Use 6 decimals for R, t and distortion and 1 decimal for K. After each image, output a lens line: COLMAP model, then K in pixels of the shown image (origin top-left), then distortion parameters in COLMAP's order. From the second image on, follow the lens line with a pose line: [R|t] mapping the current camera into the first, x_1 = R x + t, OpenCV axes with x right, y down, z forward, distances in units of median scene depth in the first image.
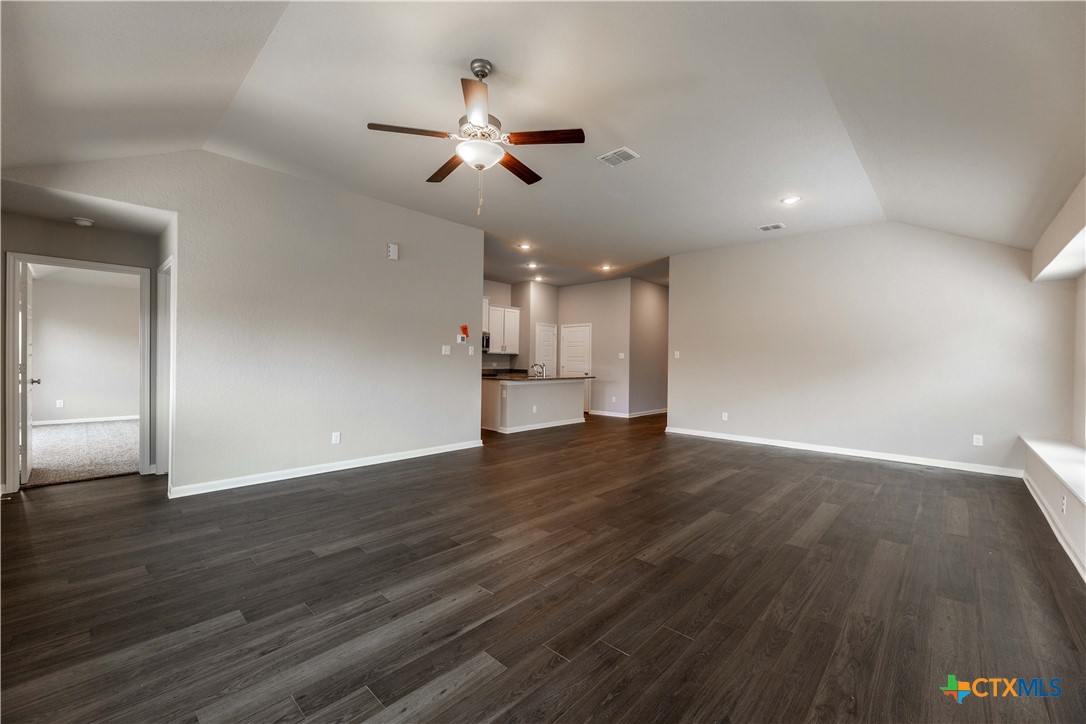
lens RADIAL K [[438.6, 0, 537.0], [0, 438.6, 363.5], [0, 0, 1]] dist [0.000781, -0.000066]
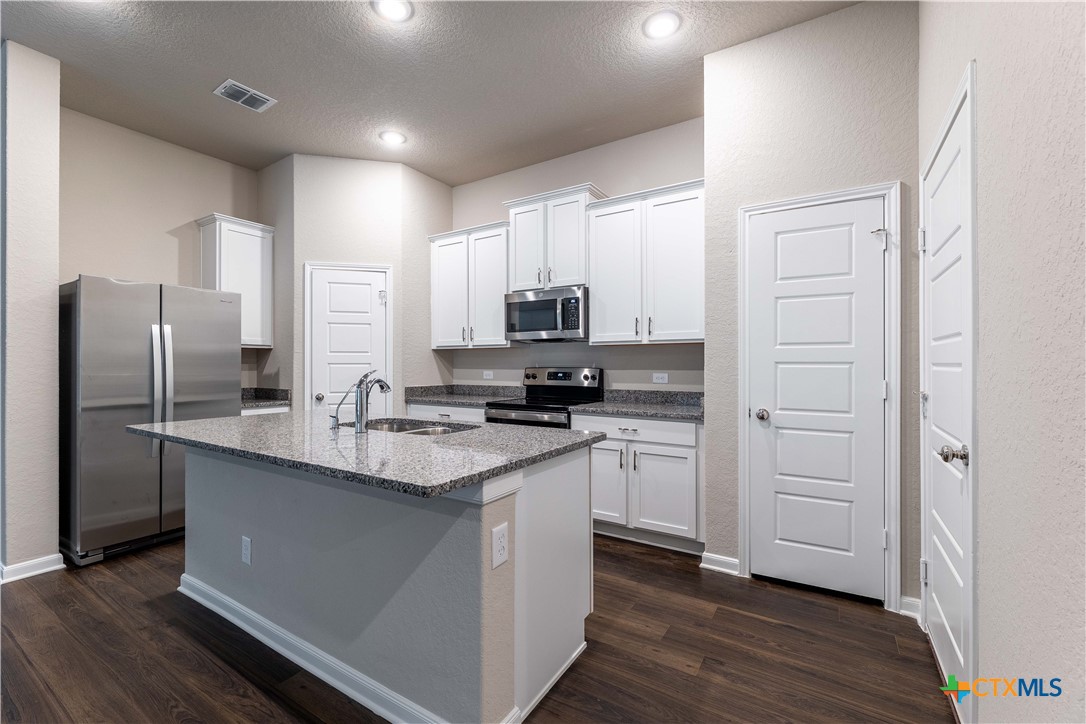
lens RADIAL K [[452.8, 0, 537.3], [0, 452.8, 361.6], [0, 0, 1]] dist [0.003256, 0.000610]
pose [[0.188121, -0.018918, -0.981964, 0.506695], [-0.002507, 0.999802, -0.019742, -0.006060], [0.982143, 0.006176, 0.188036, 1.934236]]
